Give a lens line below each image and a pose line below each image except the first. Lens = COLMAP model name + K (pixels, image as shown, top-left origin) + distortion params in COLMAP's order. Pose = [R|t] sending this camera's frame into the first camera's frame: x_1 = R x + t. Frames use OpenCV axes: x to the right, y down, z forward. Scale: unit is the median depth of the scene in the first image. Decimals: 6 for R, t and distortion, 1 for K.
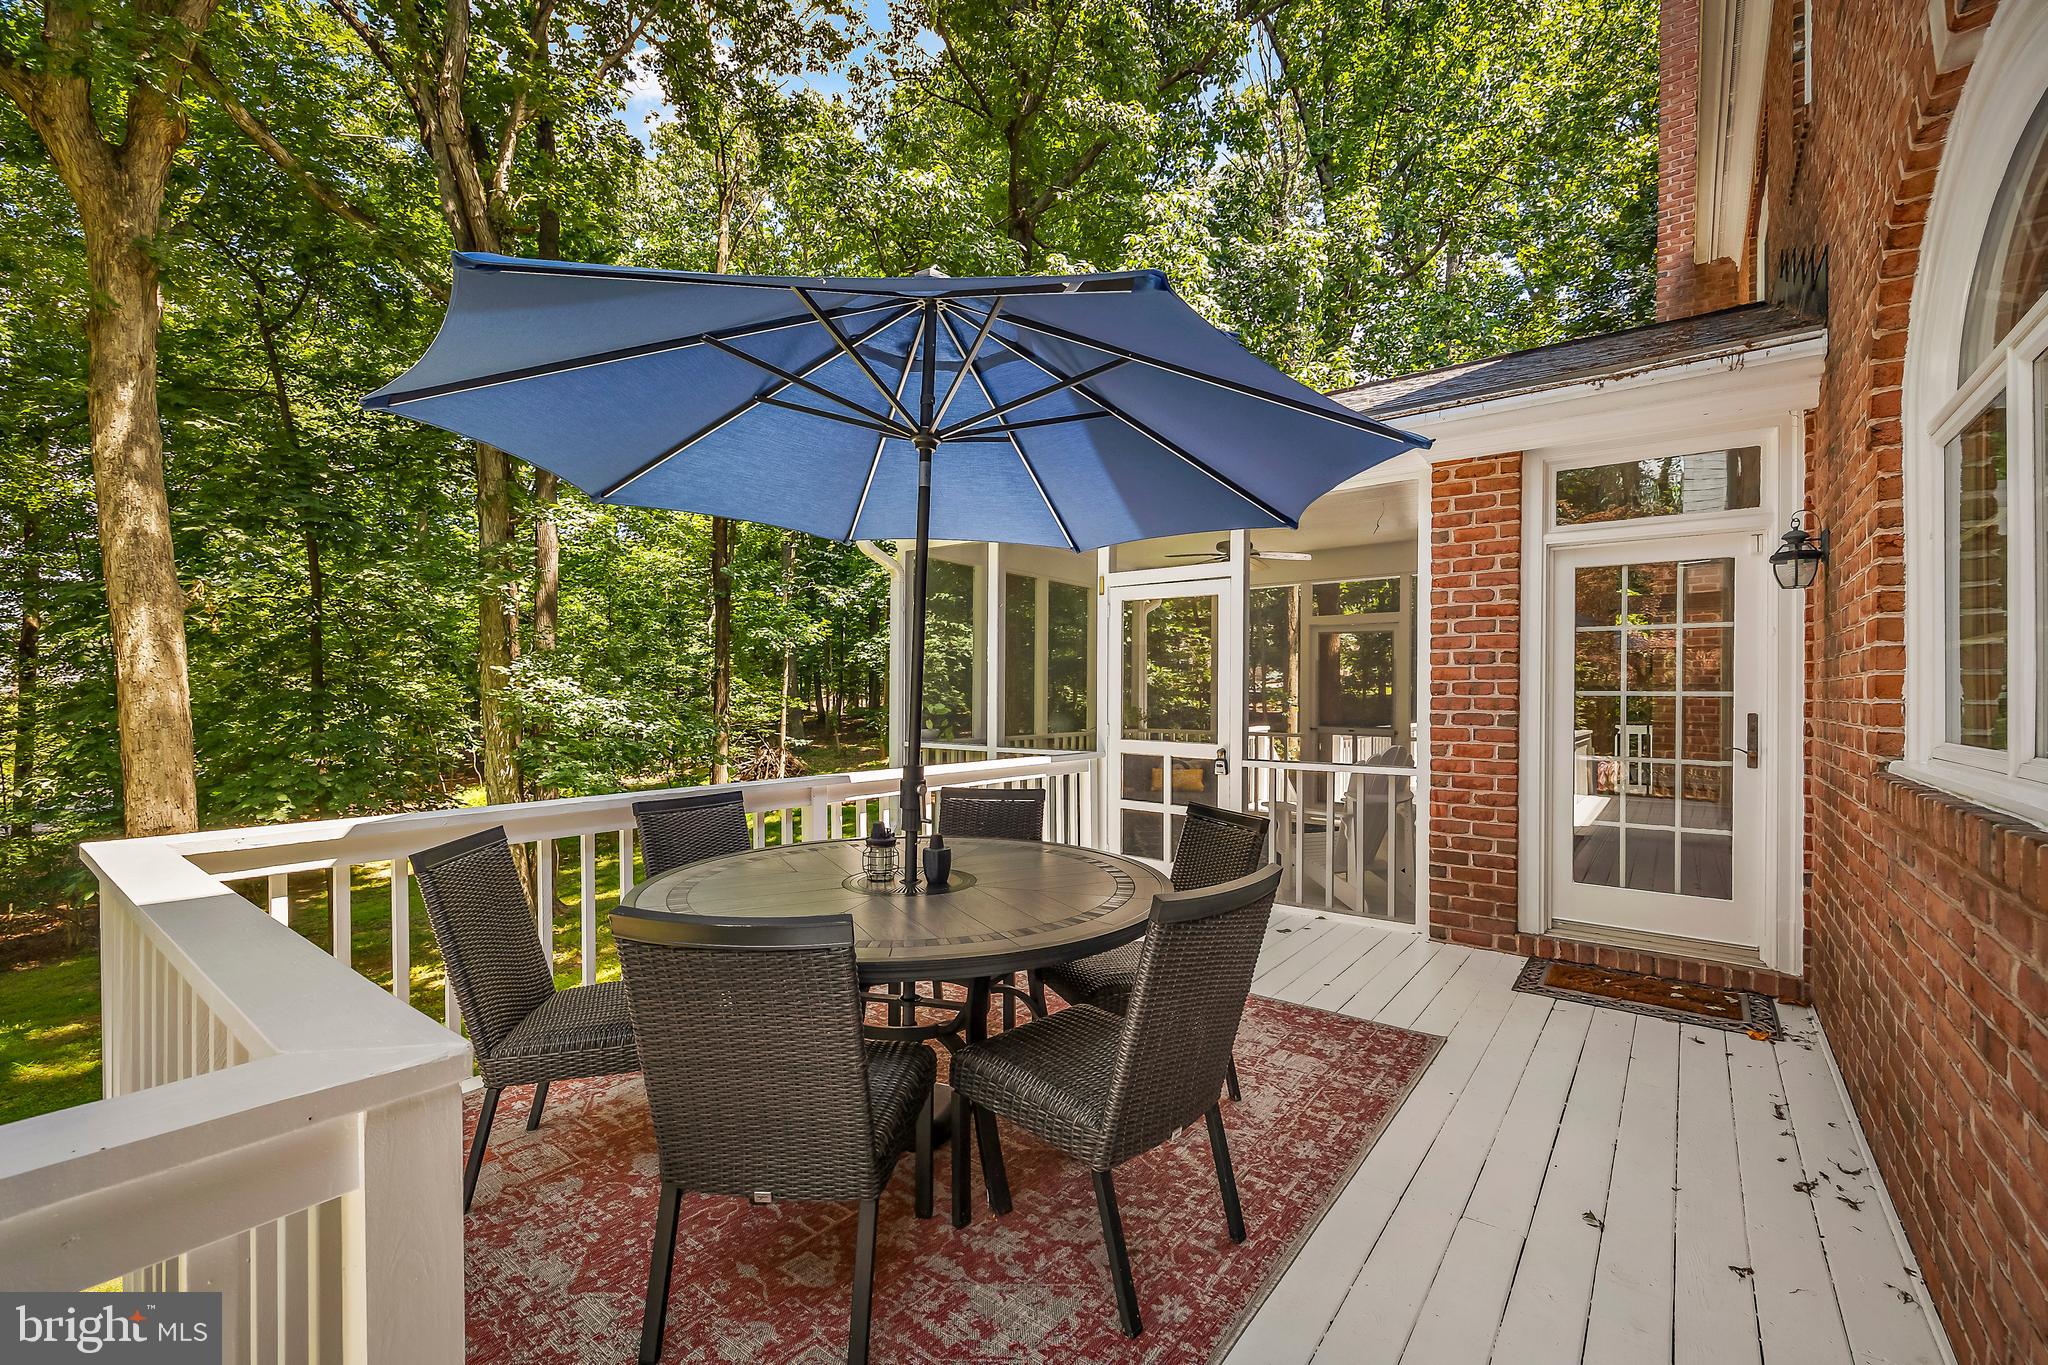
lens RADIAL K [[841.7, 0, 1032.9], [0, 841.7, 700.0], [0, 0, 1]] dist [-0.002005, -0.000242]
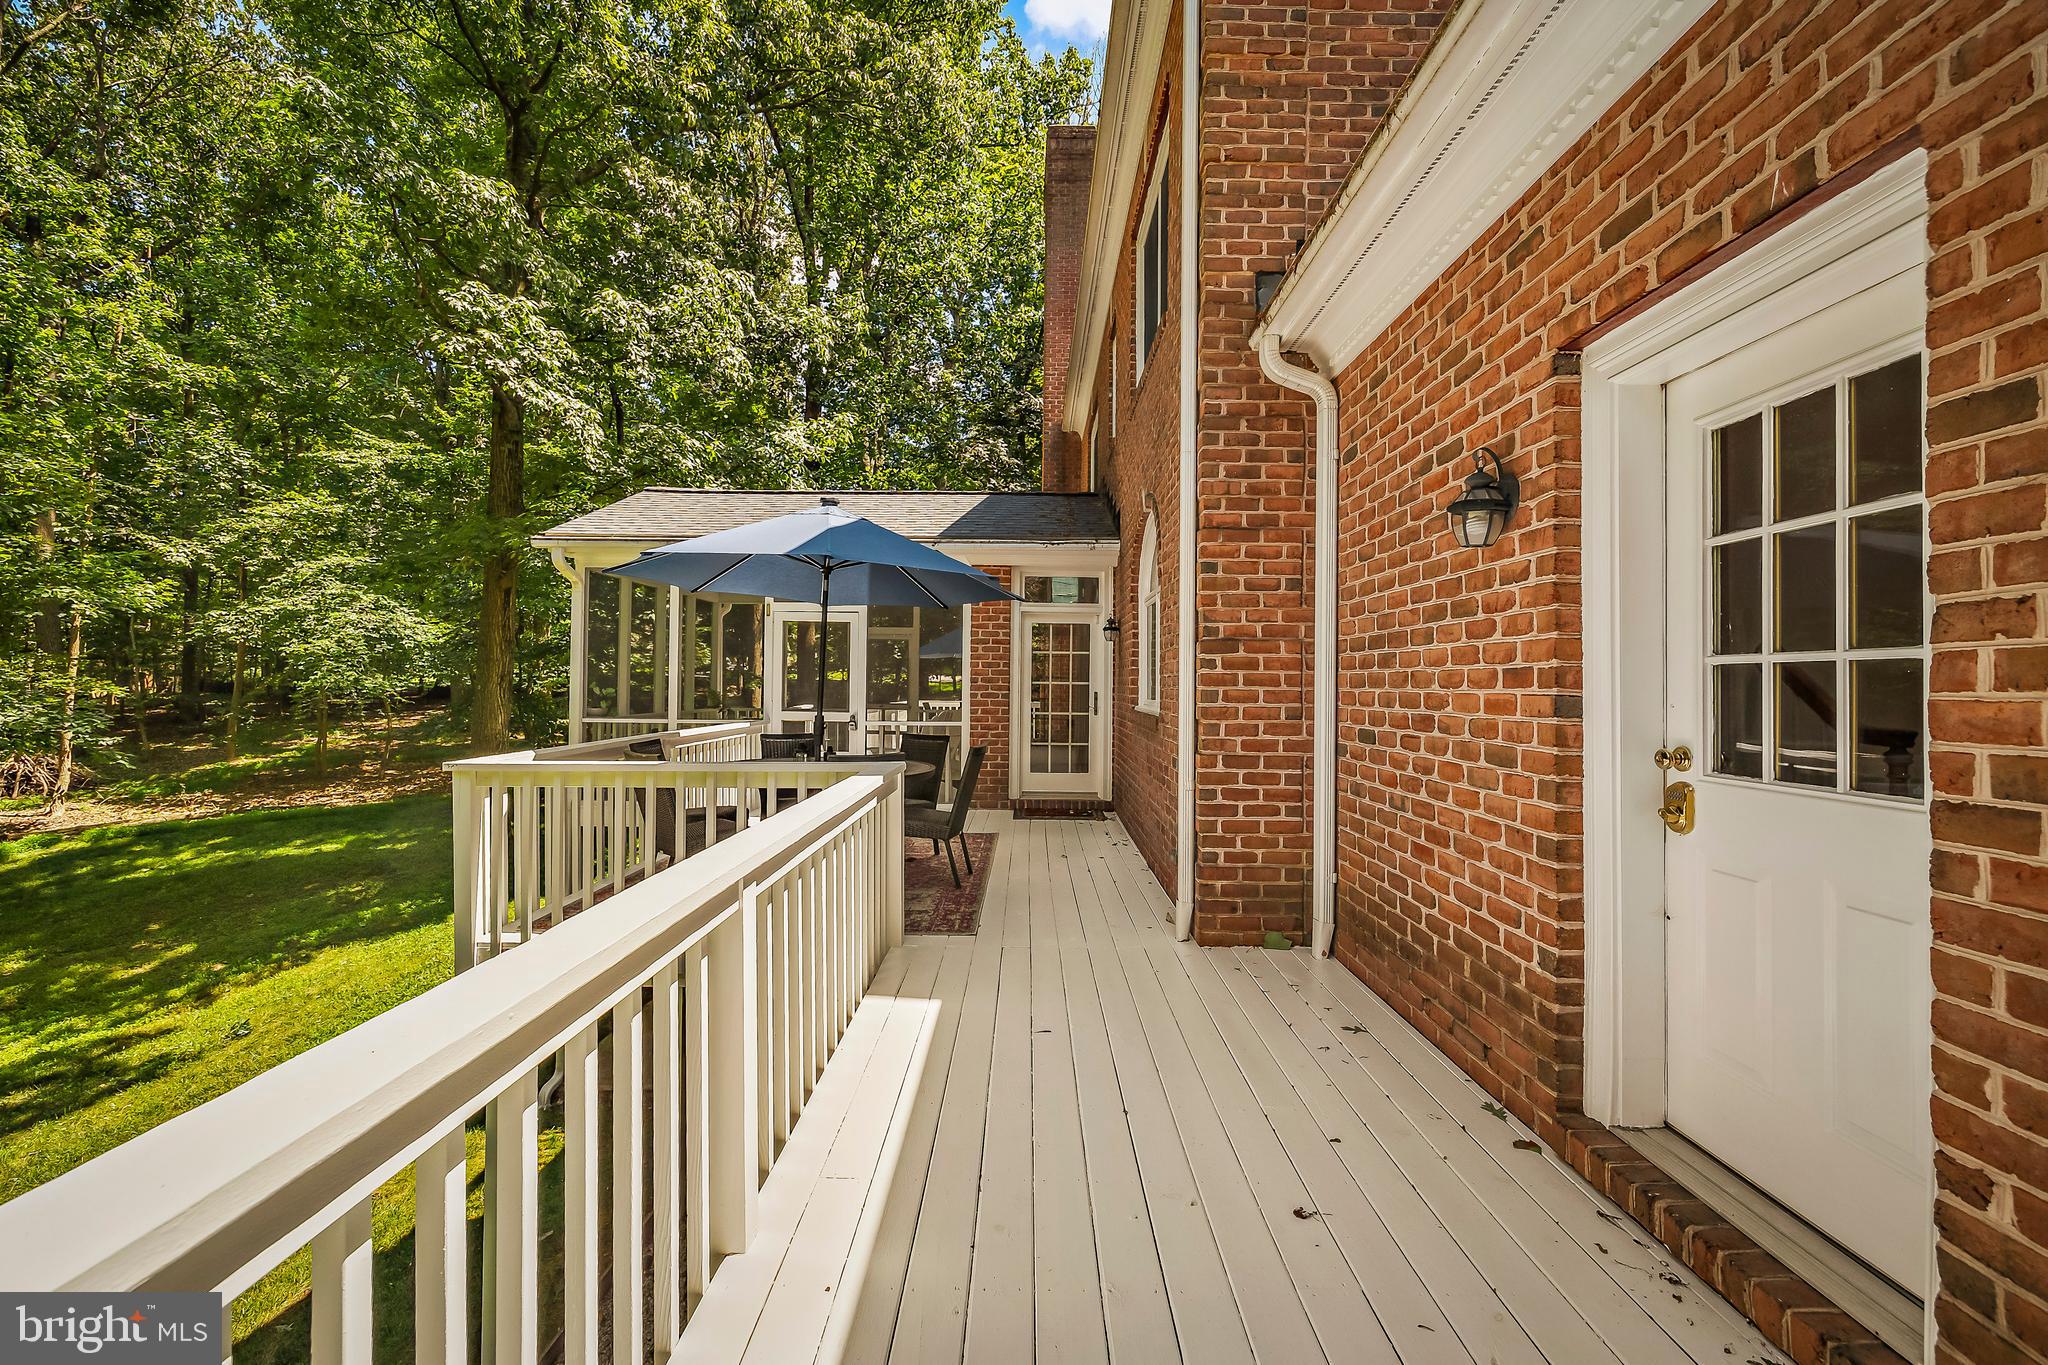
lens RADIAL K [[841.7, 0, 1023.5], [0, 841.7, 681.9], [0, 0, 1]] dist [-0.002005, -0.000242]
pose [[0.796580, 0.002951, 0.604526, -0.653349], [-0.001126, 0.999994, -0.003398, -0.002464], [-0.604532, 0.002027, 0.796578, -0.675280]]
